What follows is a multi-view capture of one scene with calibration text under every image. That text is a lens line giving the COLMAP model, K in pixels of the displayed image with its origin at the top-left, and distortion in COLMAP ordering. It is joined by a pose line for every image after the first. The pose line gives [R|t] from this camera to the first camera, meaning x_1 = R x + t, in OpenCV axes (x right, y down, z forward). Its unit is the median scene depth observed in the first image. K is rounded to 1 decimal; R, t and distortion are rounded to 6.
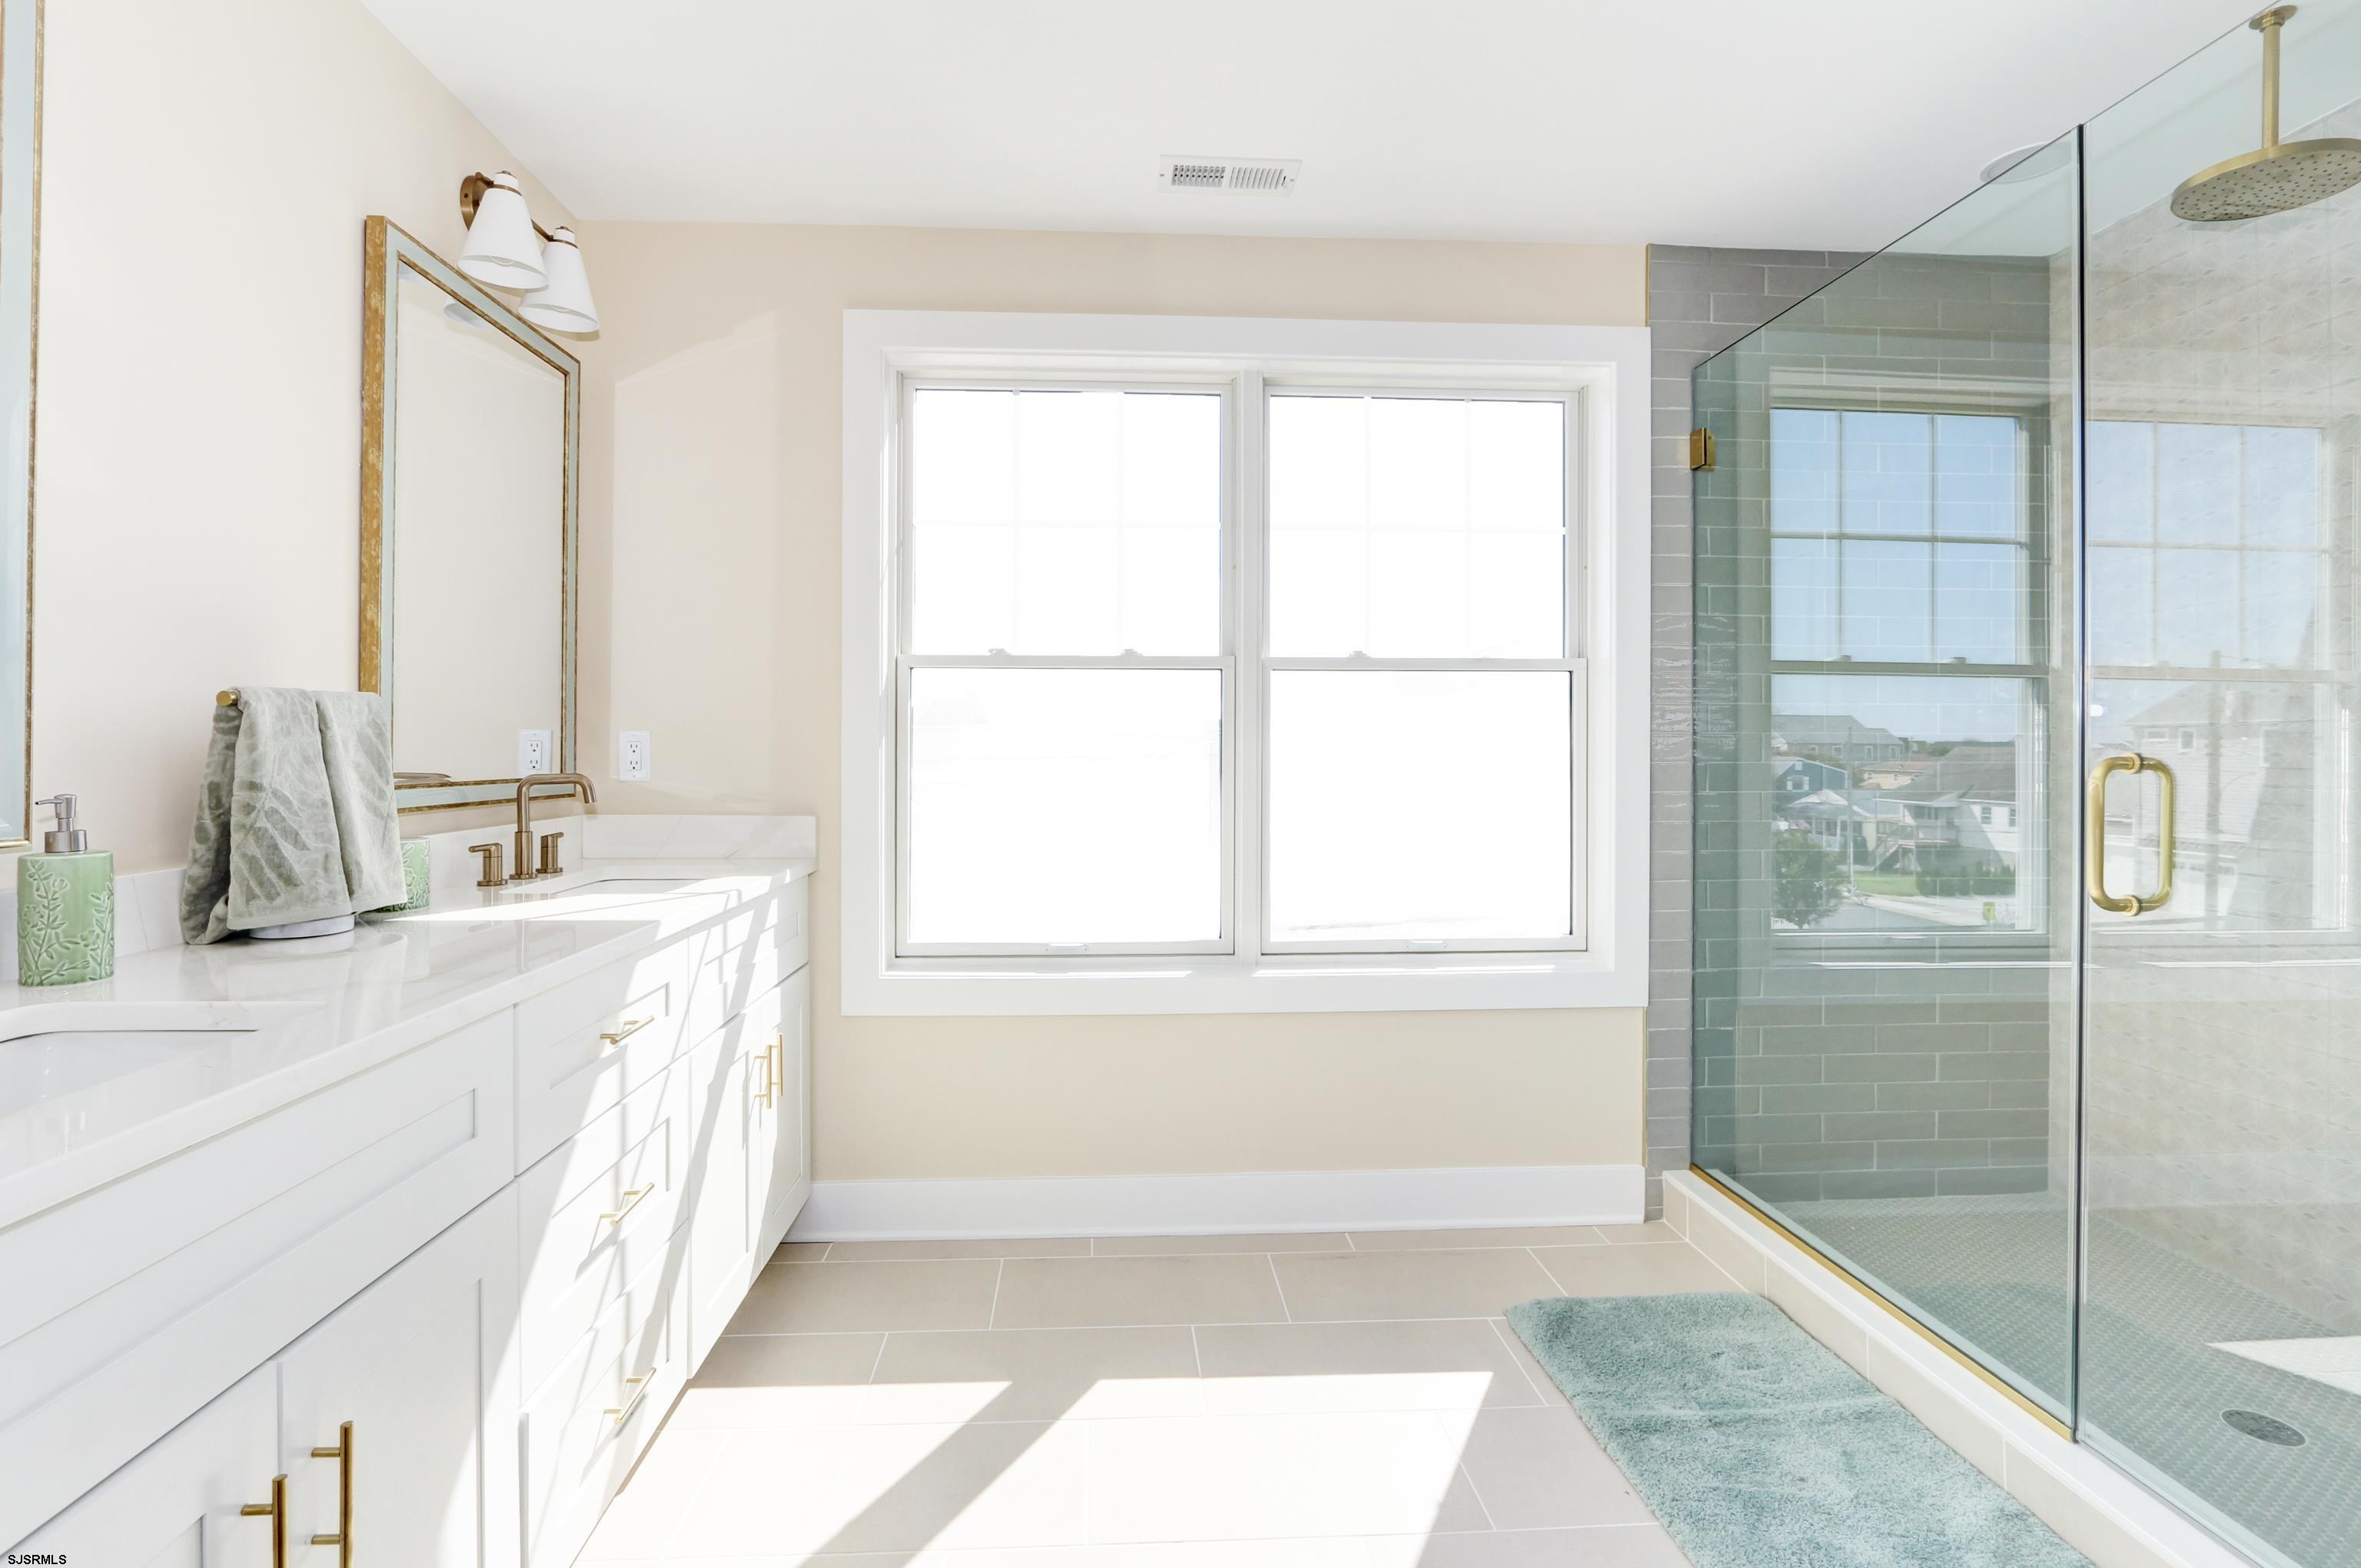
lens RADIAL K [[1130.5, 0, 1162.1], [0, 1130.5, 756.9], [0, 0, 1]] dist [-0.016835, 0.001220]
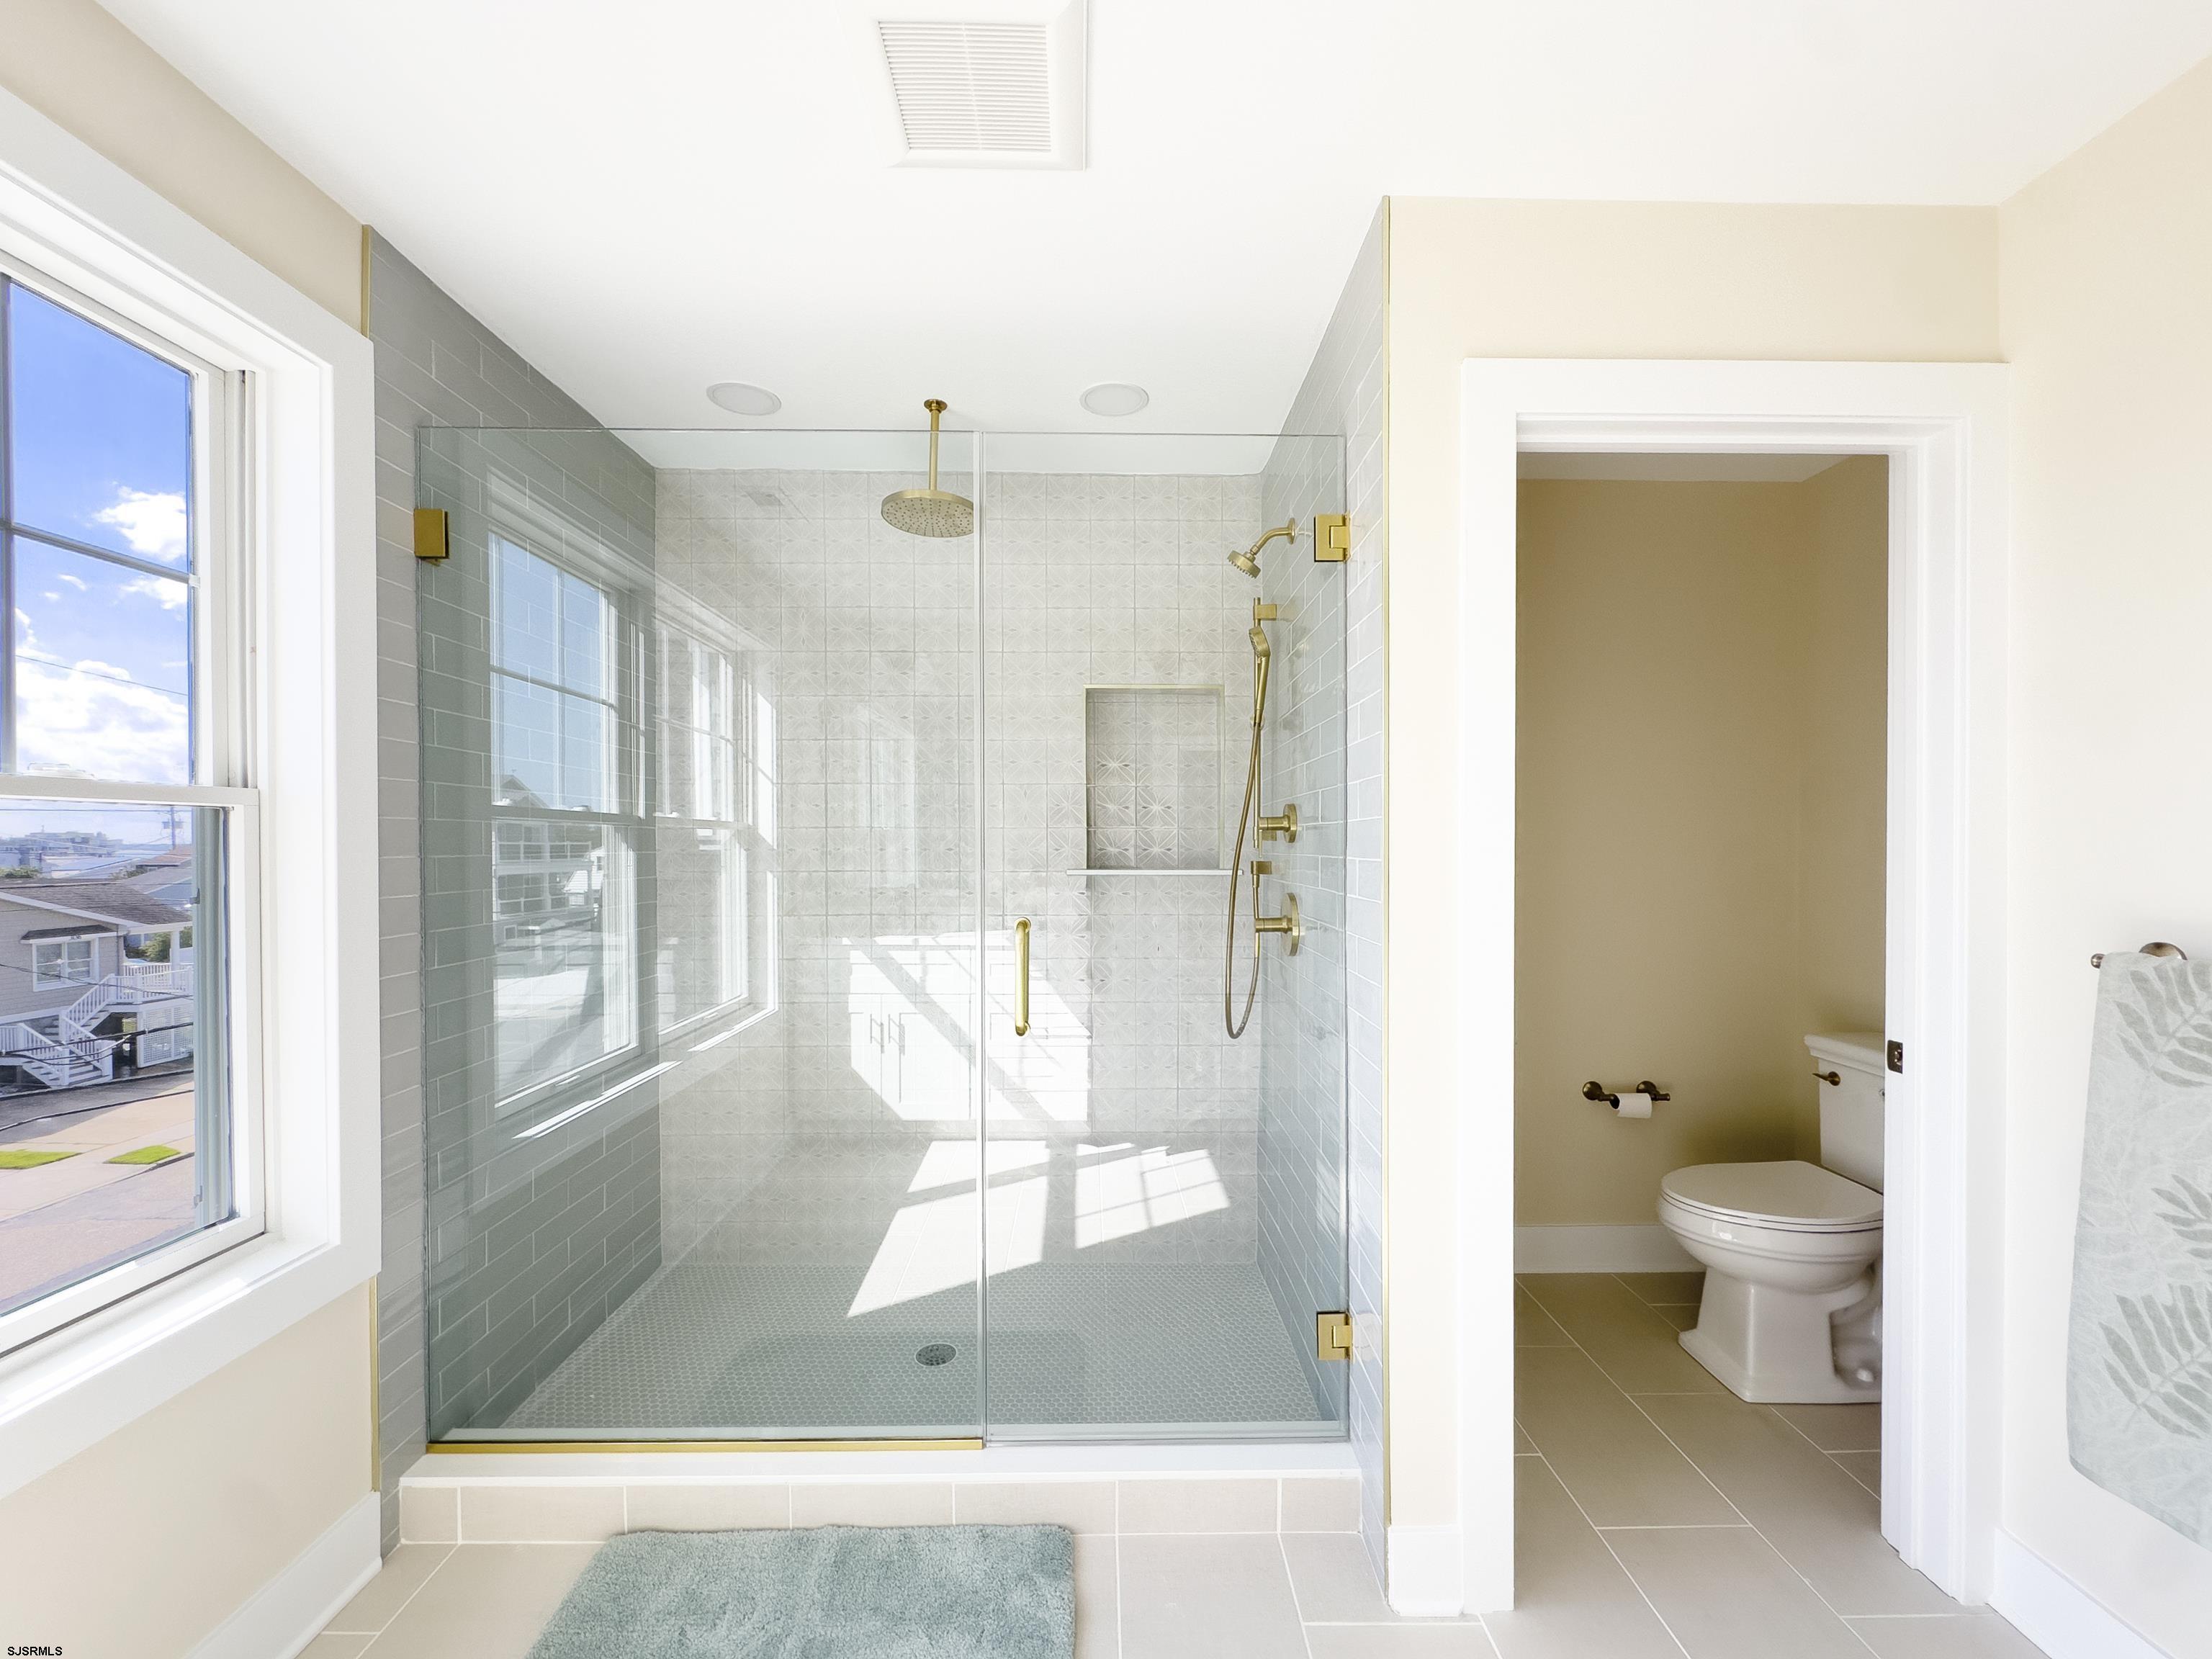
lens RADIAL K [[891.9, 0, 1107.1], [0, 891.9, 852.6], [0, 0, 1]] dist [-0.001196, -0.000003]
pose [[0.039180, -0.013351, 0.999143, -0.127348], [0.001579, 0.999910, 0.013299, -0.058549], [-0.999231, 0.001057, 0.039198, 0.499707]]
